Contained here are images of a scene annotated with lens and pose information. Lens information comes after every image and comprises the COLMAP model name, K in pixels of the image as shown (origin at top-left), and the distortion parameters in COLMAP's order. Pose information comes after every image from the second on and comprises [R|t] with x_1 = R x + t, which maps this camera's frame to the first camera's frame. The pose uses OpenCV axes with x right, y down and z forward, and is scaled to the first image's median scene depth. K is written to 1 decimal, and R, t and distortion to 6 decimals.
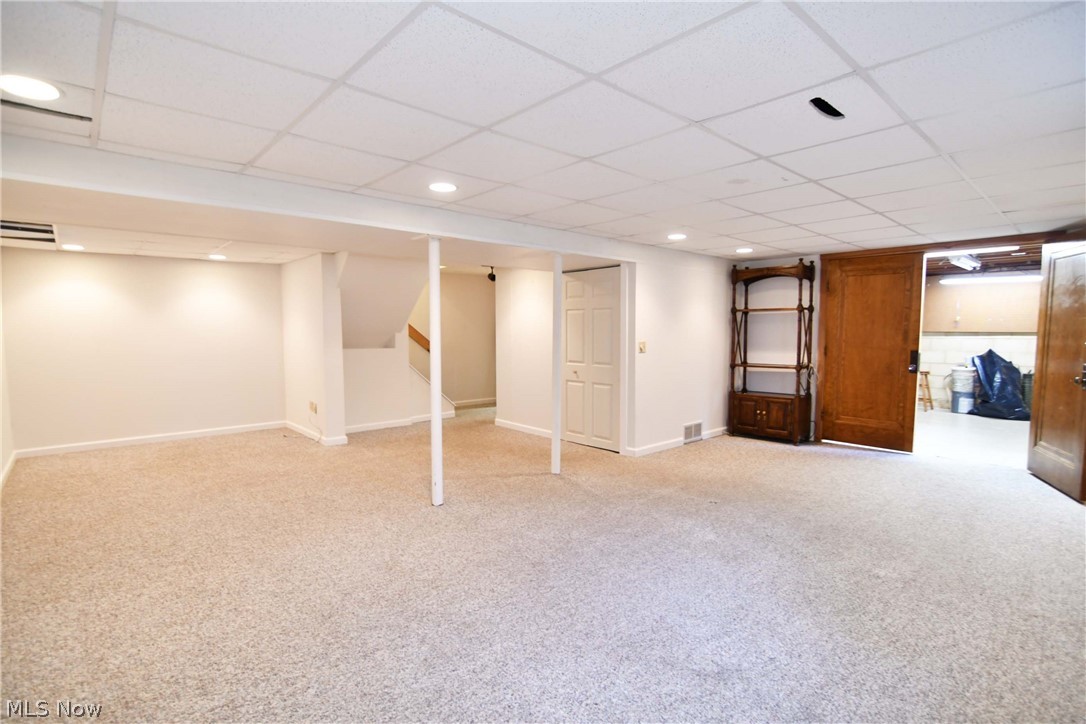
lens RADIAL K [[528.3, 0, 541.7], [0, 528.3, 364.6], [0, 0, 1]] dist [-0.024952, 0.006857]
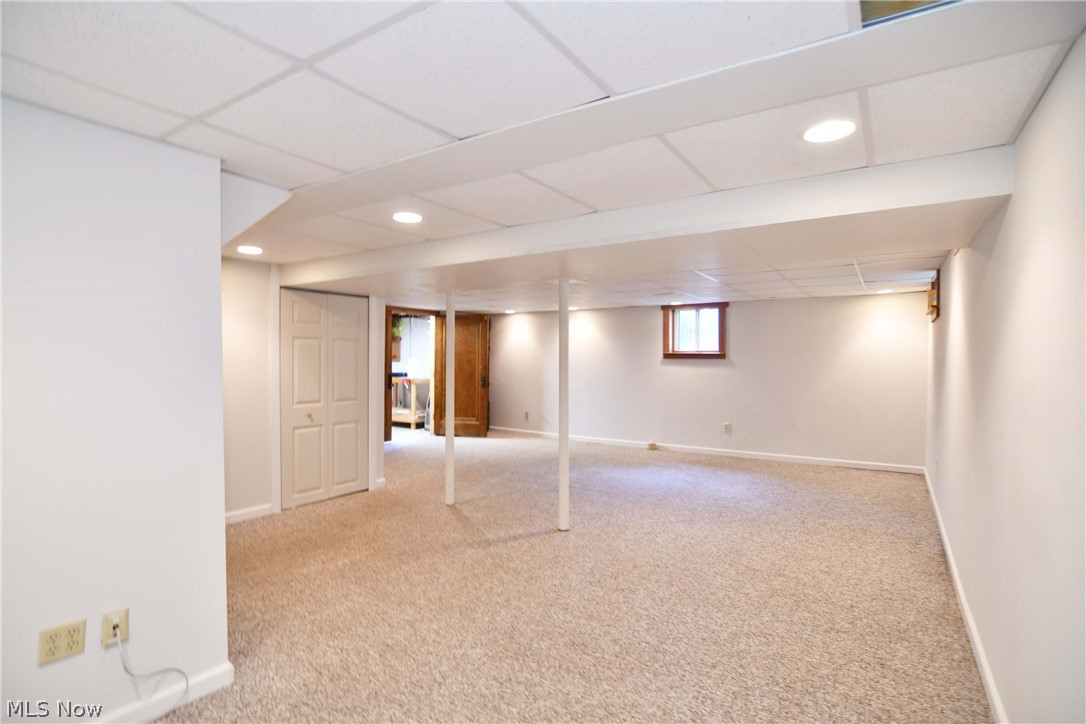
lens RADIAL K [[528.3, 0, 542.7], [0, 528.3, 362.0], [0, 0, 1]] dist [-0.024952, 0.006857]
pose [[-0.251655, -0.002690, 0.967813, -1.172041], [0.055150, 0.998331, 0.017115, -0.089248], [-0.966244, 0.057682, -0.251087, 1.248252]]
